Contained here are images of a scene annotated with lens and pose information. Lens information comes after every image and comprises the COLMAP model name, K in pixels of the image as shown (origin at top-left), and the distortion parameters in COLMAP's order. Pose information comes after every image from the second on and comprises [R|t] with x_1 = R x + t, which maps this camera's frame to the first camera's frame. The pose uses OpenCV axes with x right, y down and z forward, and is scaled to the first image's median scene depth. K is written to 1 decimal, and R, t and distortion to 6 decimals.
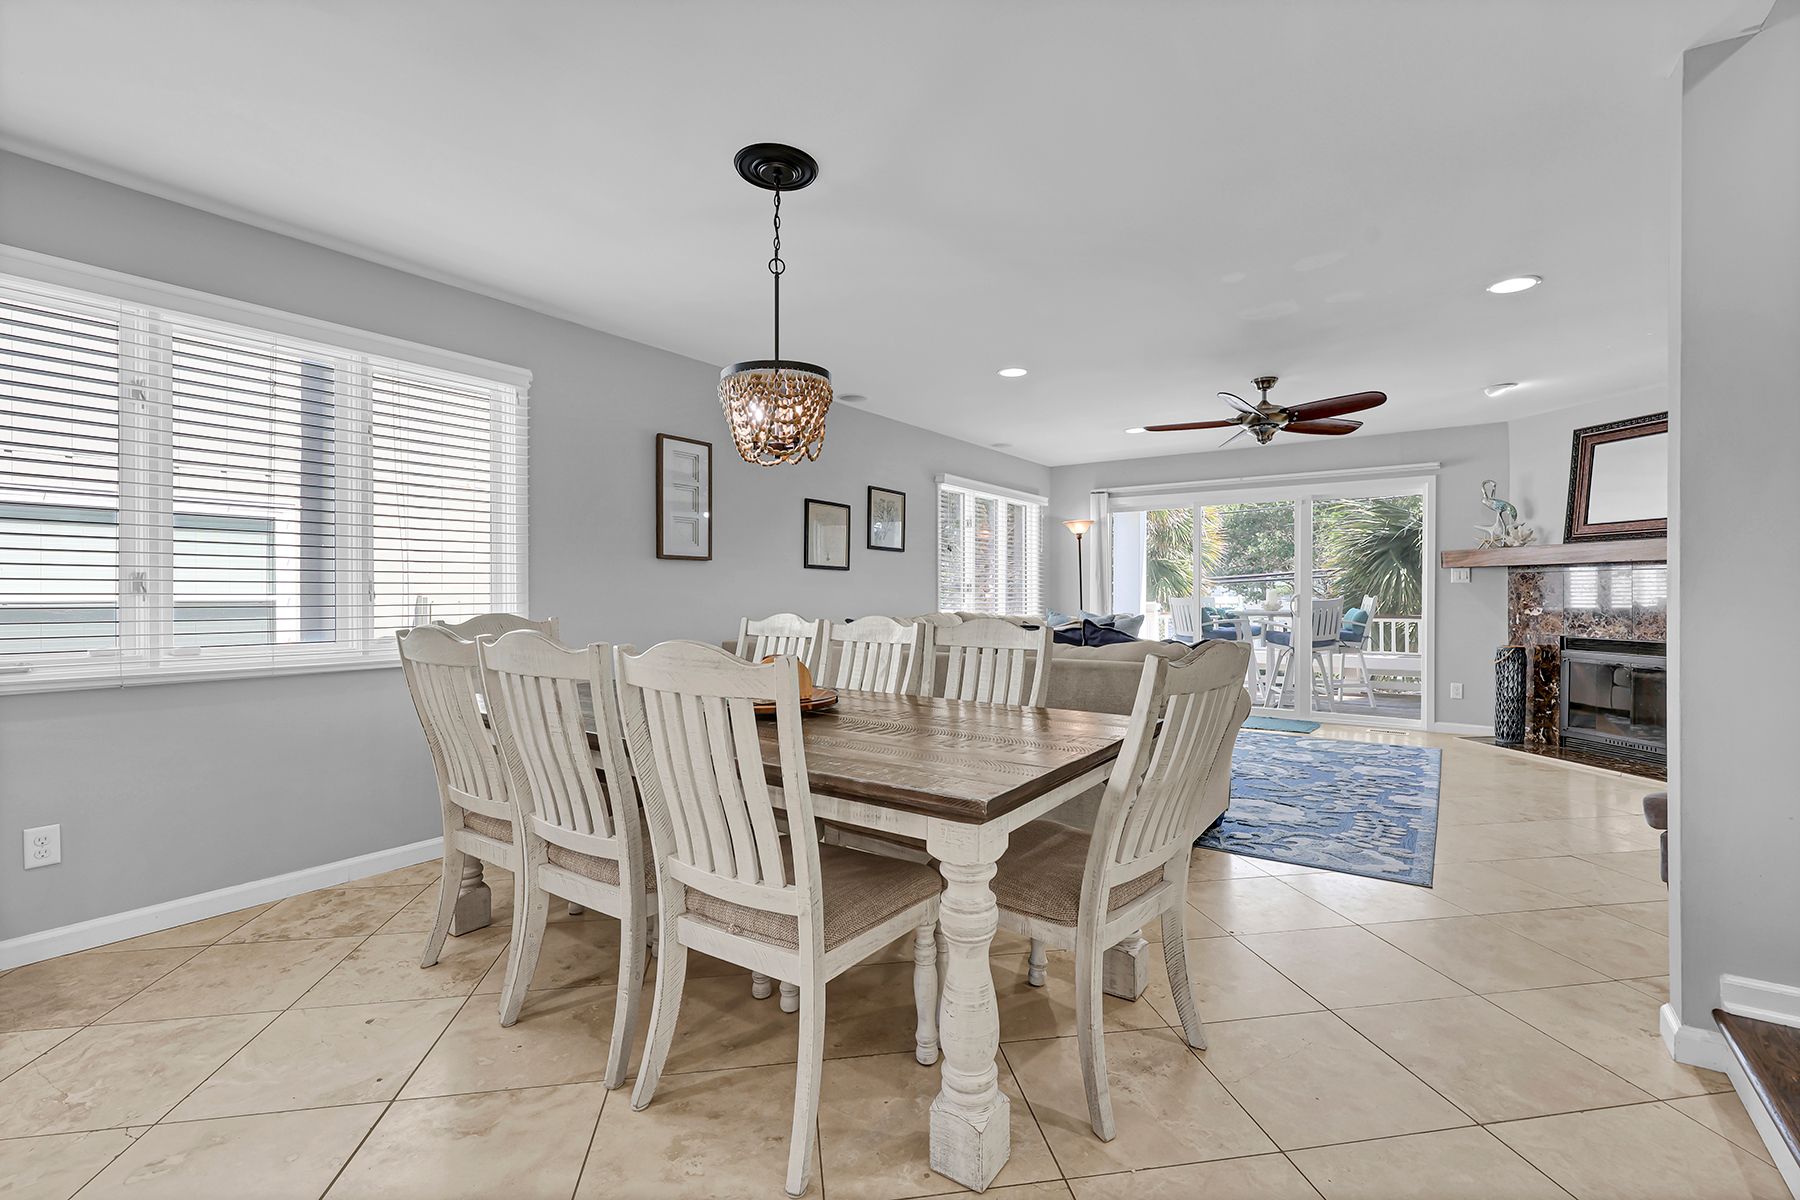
lens RADIAL K [[782.9, 0, 902.0], [0, 782.9, 595.5], [0, 0, 1]] dist [0.002764, 0.000258]
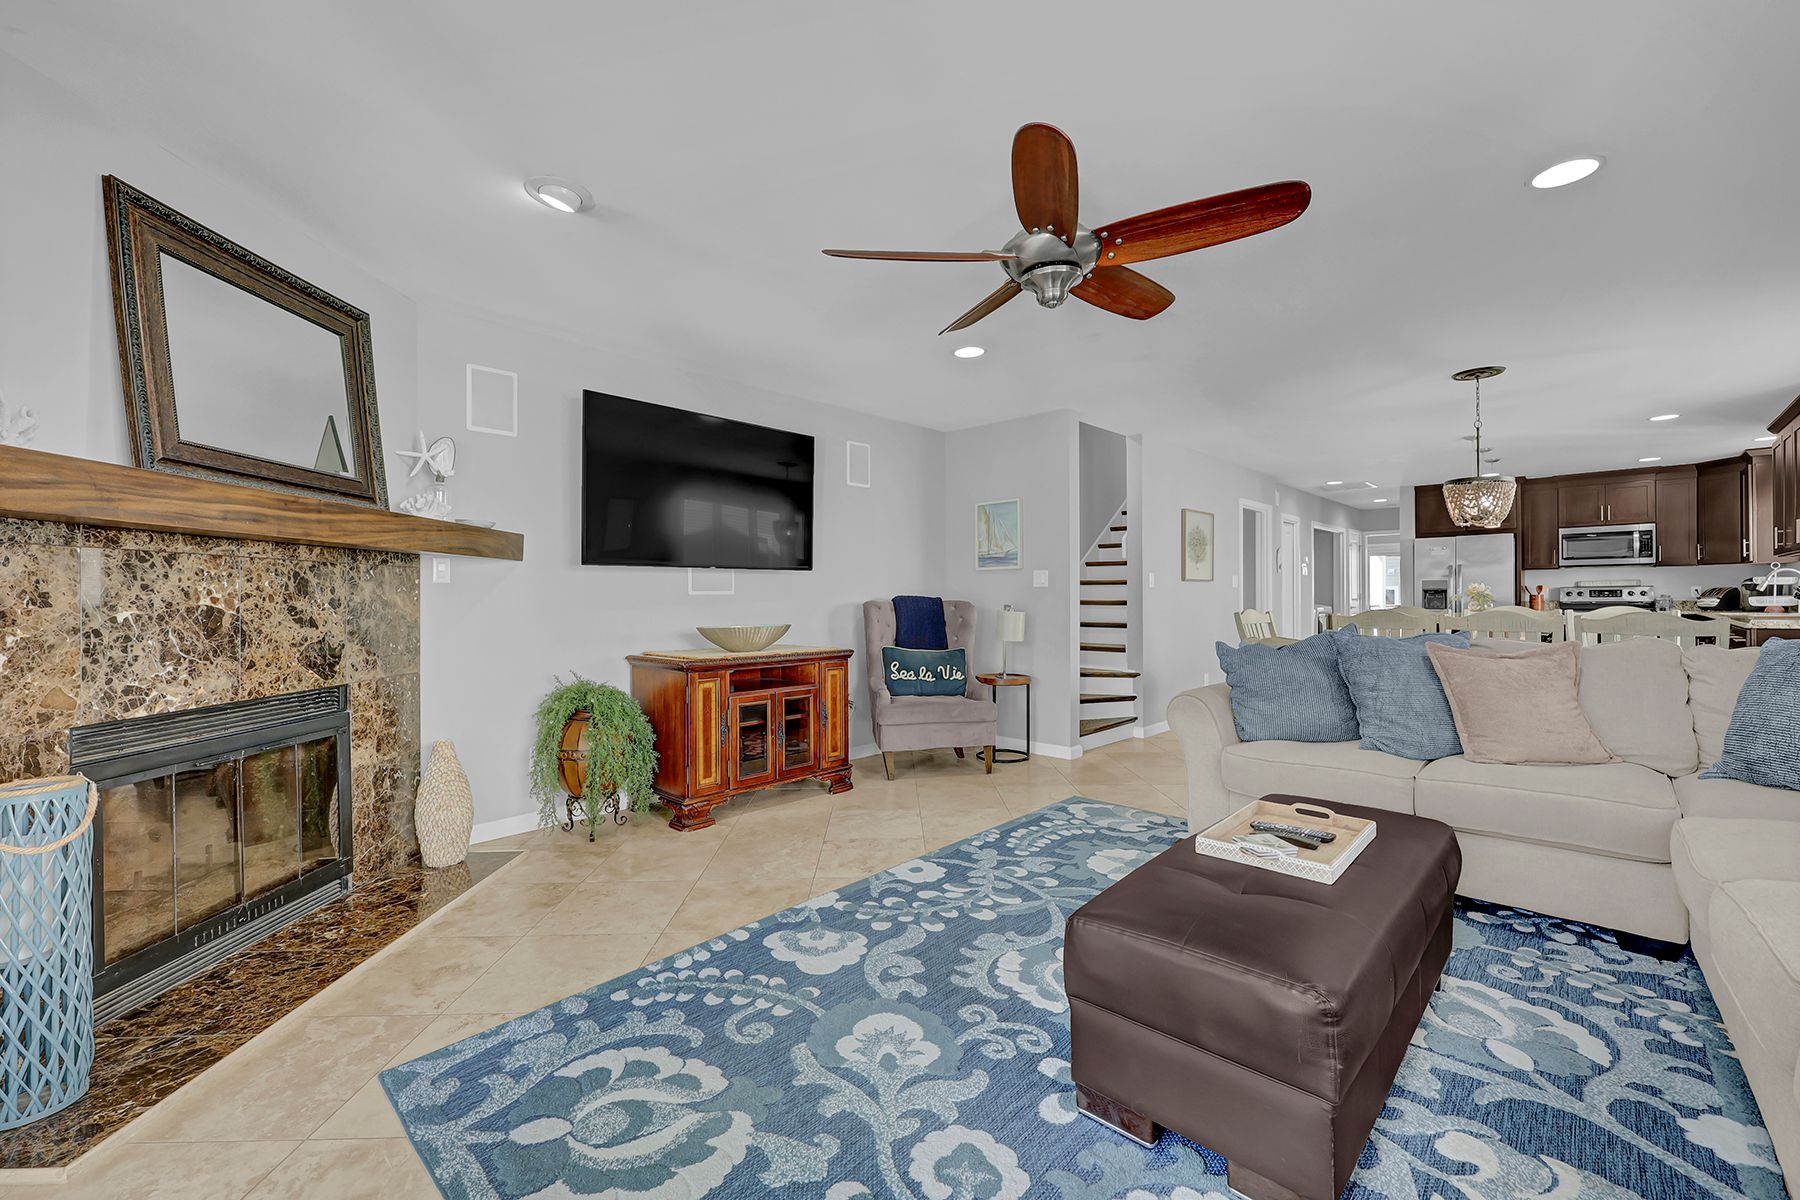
lens RADIAL K [[737.8, 0, 903.5], [0, 737.8, 601.9], [0, 0, 1]] dist [0.001506, 0.000341]
pose [[-0.990302, 0.006382, 0.138786, 0.677459], [0.008021, 0.999905, 0.011250, -0.009127], [-0.138701, 0.012254, -0.990259, 2.047432]]
